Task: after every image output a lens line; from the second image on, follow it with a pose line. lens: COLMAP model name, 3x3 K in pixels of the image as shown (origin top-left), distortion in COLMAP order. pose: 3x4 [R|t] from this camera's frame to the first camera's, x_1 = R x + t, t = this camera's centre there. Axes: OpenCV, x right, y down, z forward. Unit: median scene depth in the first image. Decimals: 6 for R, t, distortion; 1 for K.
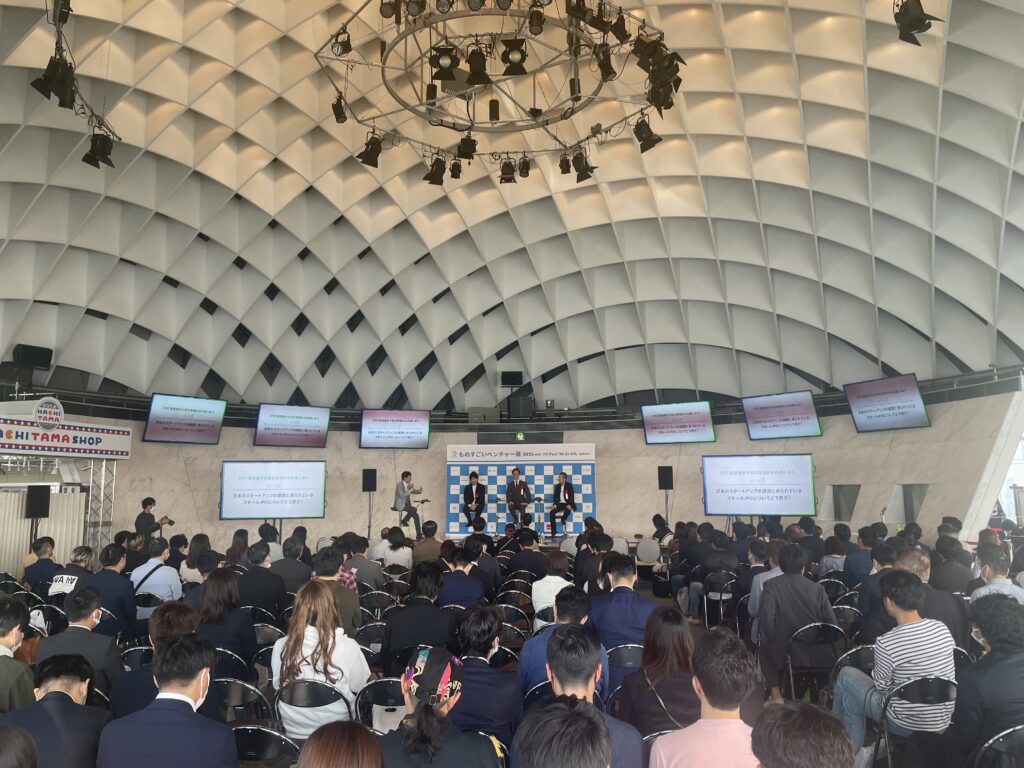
lens RADIAL K [[775.6, 0, 512.5], [0, 775.6, 384.3], [0, 0, 1]] dist [0.001752, 0.000175]
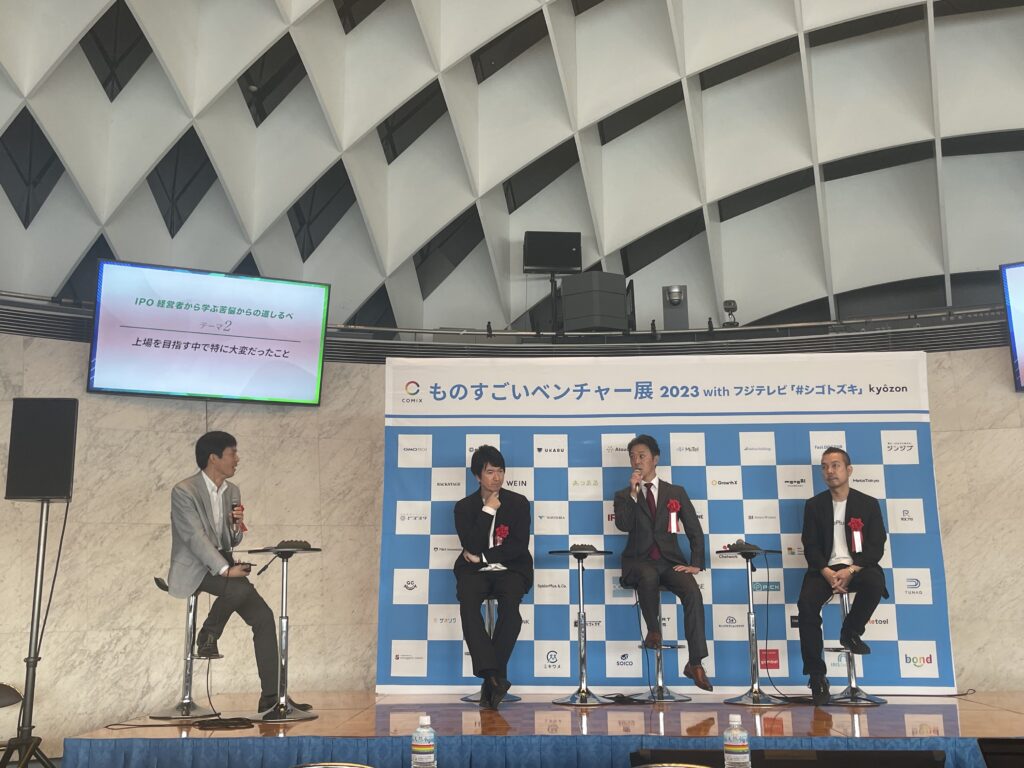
lens RADIAL K [[1048.7, 0, 511.1], [0, 1048.7, 383.7], [0, 0, 1]] dist [0.038164, 0.000000]
pose [[0.998148, 0.015292, 0.058880, -0.062365], [-0.011398, 0.997761, -0.065907, 0.113048], [-0.059756, 0.065114, 0.996087, 0.630372]]
